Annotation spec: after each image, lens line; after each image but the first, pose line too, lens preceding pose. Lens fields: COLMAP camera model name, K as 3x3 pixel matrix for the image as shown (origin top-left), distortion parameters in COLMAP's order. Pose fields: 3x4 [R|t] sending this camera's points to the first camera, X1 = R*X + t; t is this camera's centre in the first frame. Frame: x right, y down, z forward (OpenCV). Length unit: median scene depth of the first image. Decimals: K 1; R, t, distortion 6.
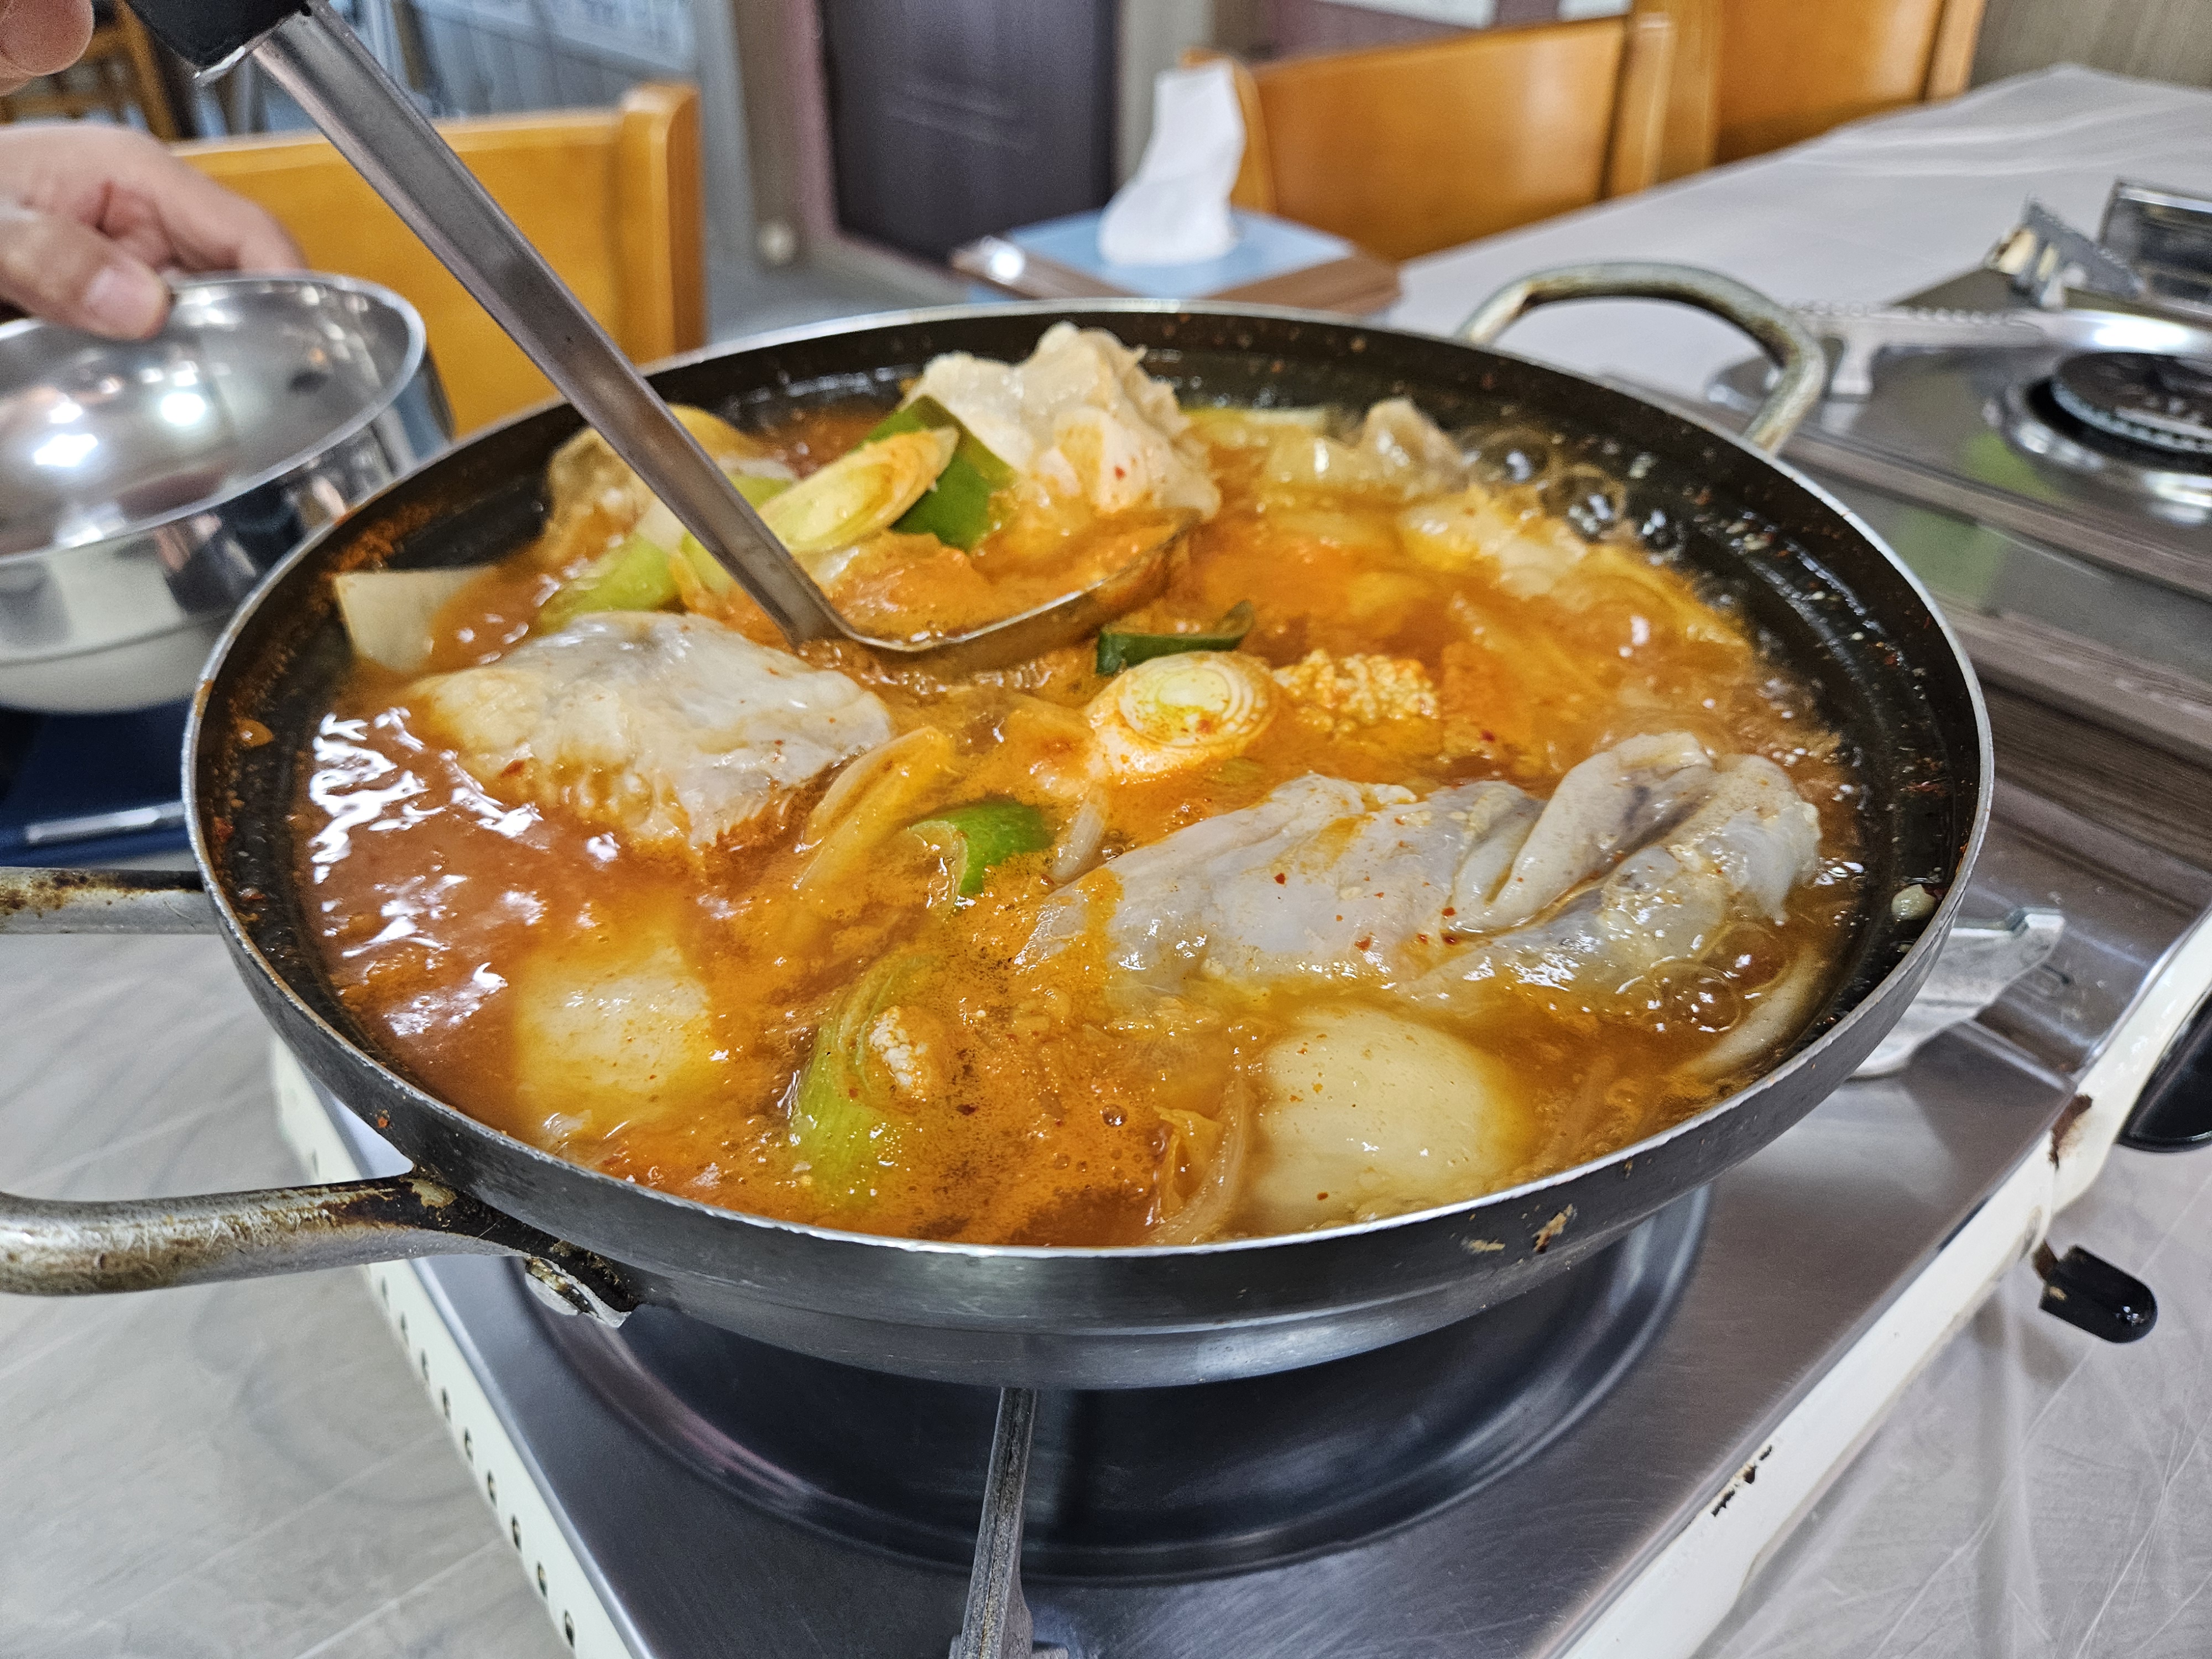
lens RADIAL K [[1490.5, 0, 1097.6], [0, 1490.5, 831.1], [0, 0, 1]] dist [-0.005562, -0.006527]
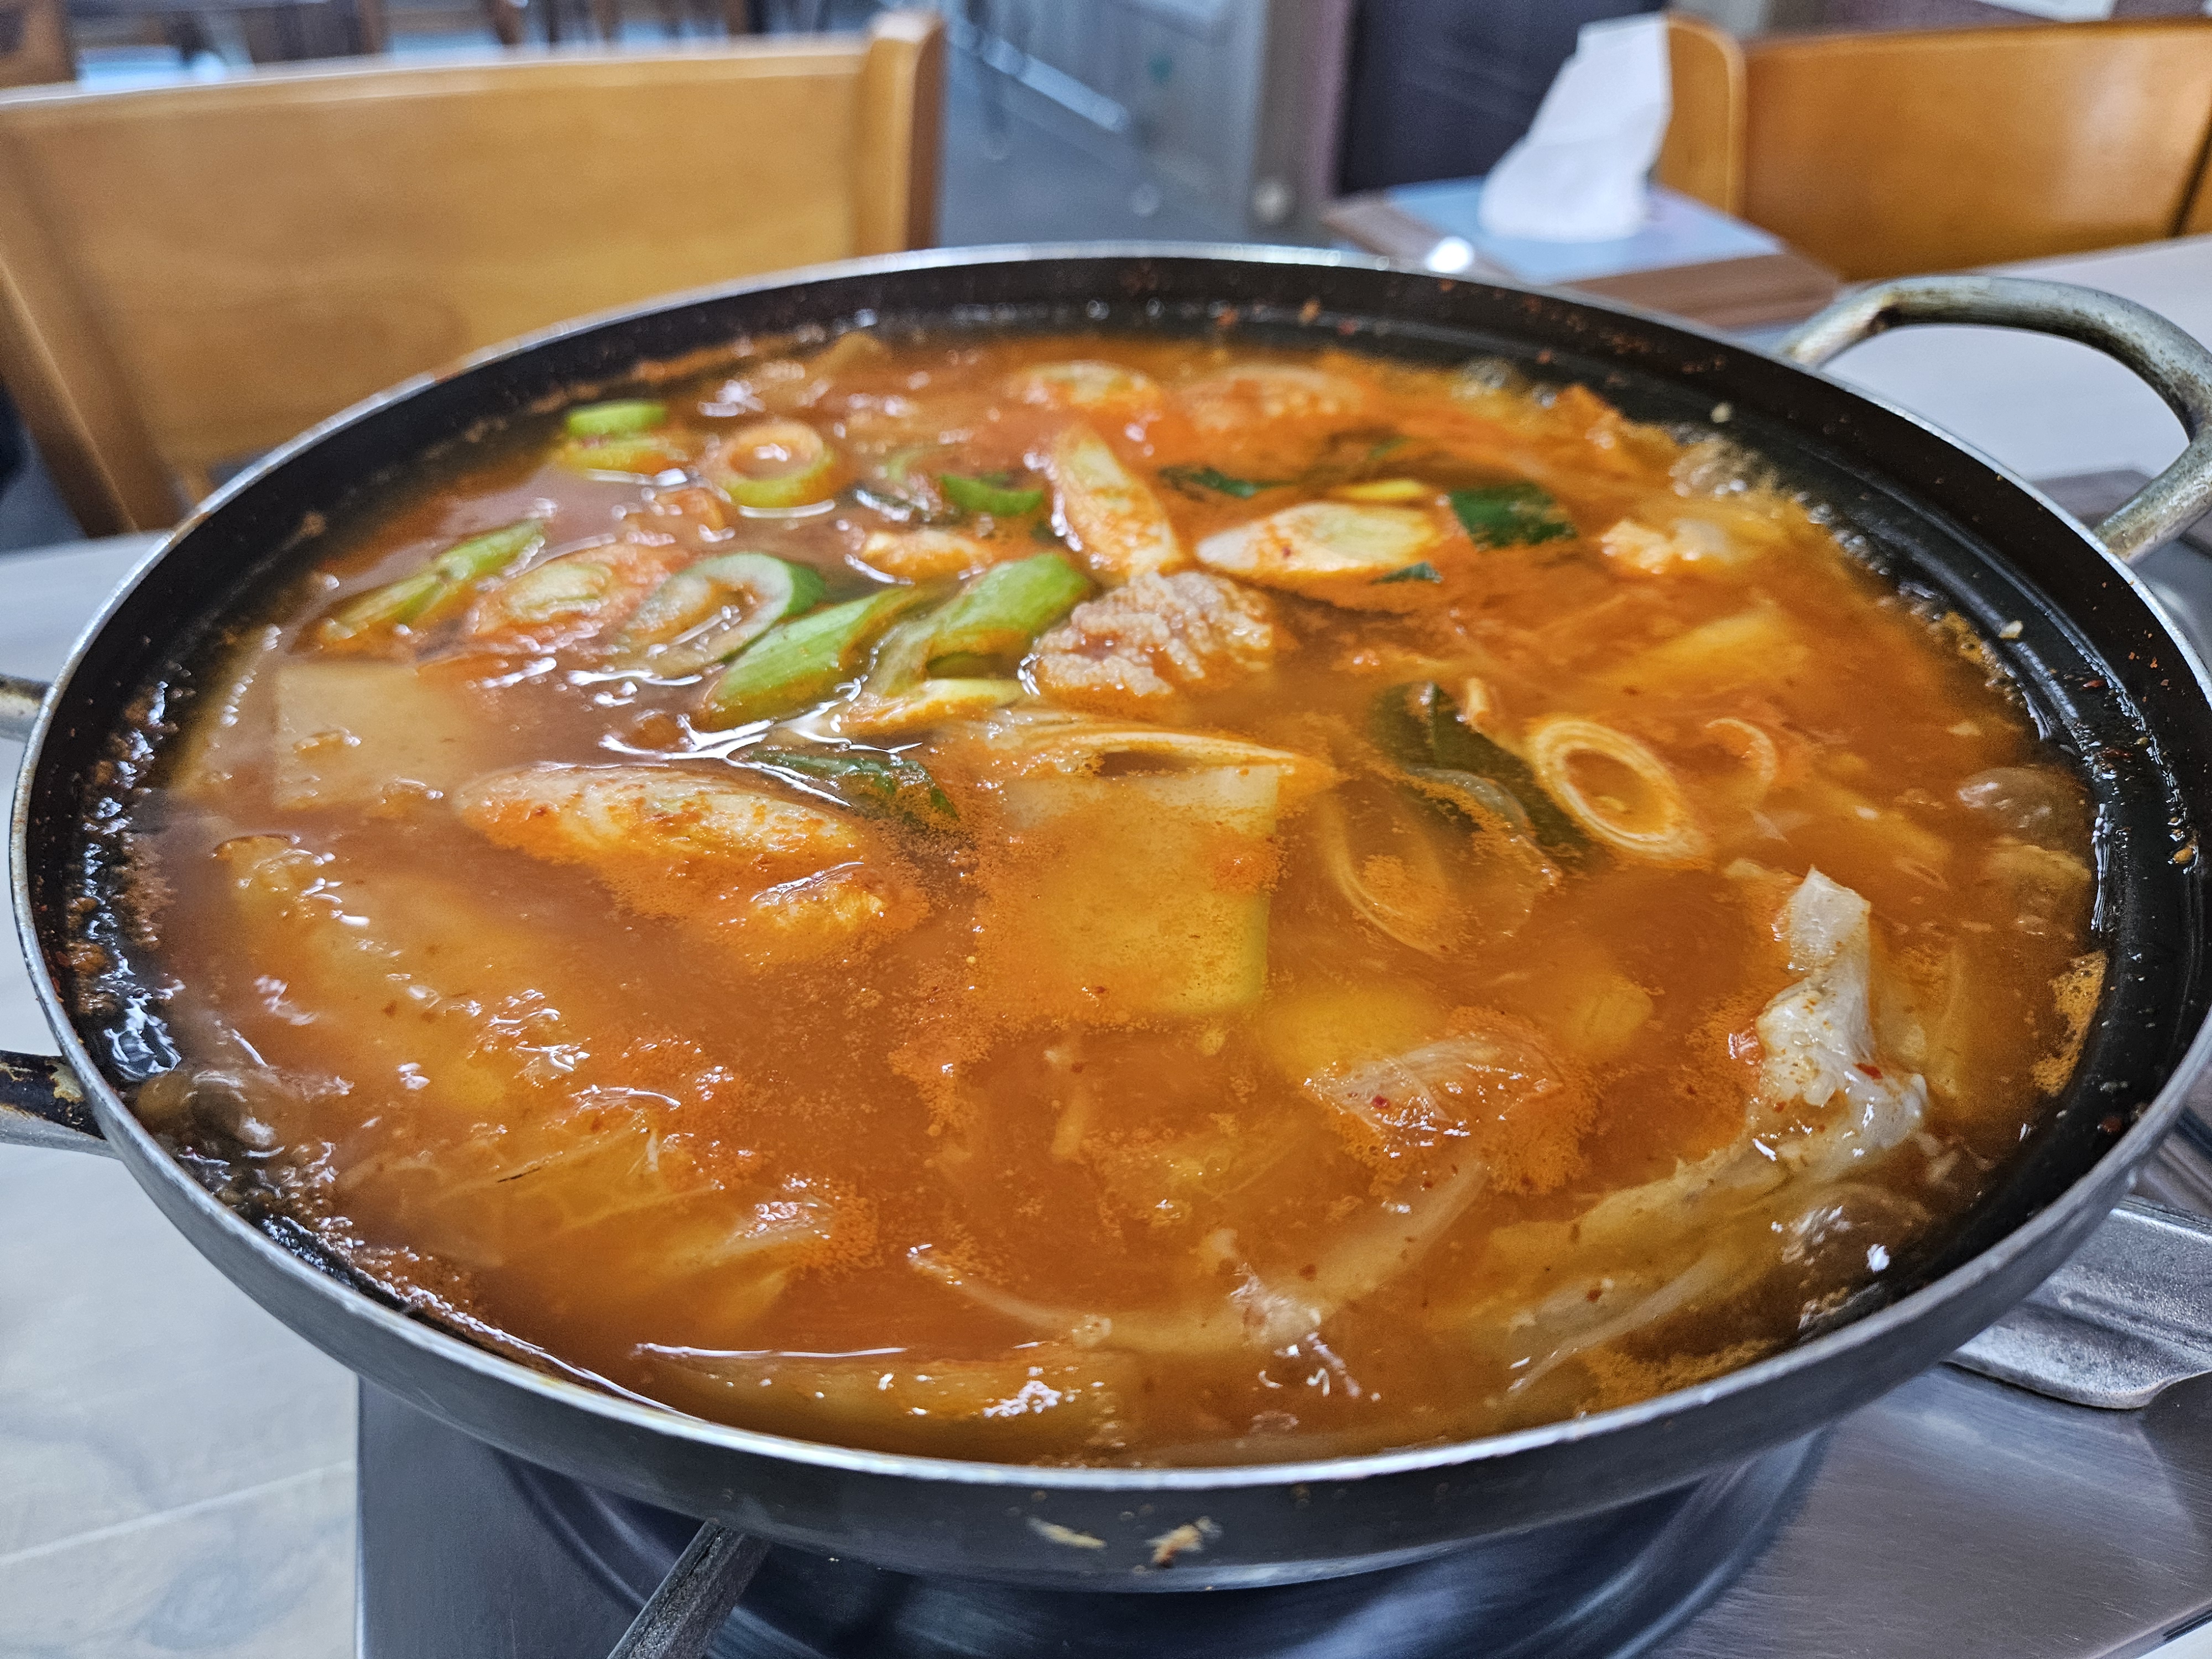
lens RADIAL K [[1490.5, 0, 1111.4], [0, 1490.5, 831.5], [0, 0, 1]] dist [-0.005562, -0.006527]
pose [[0.941086, 0.209691, -0.265306, 0.169225], [-0.205594, 0.977672, 0.043448, -0.037648], [0.268493, 0.013657, 0.963185, 0.131682]]
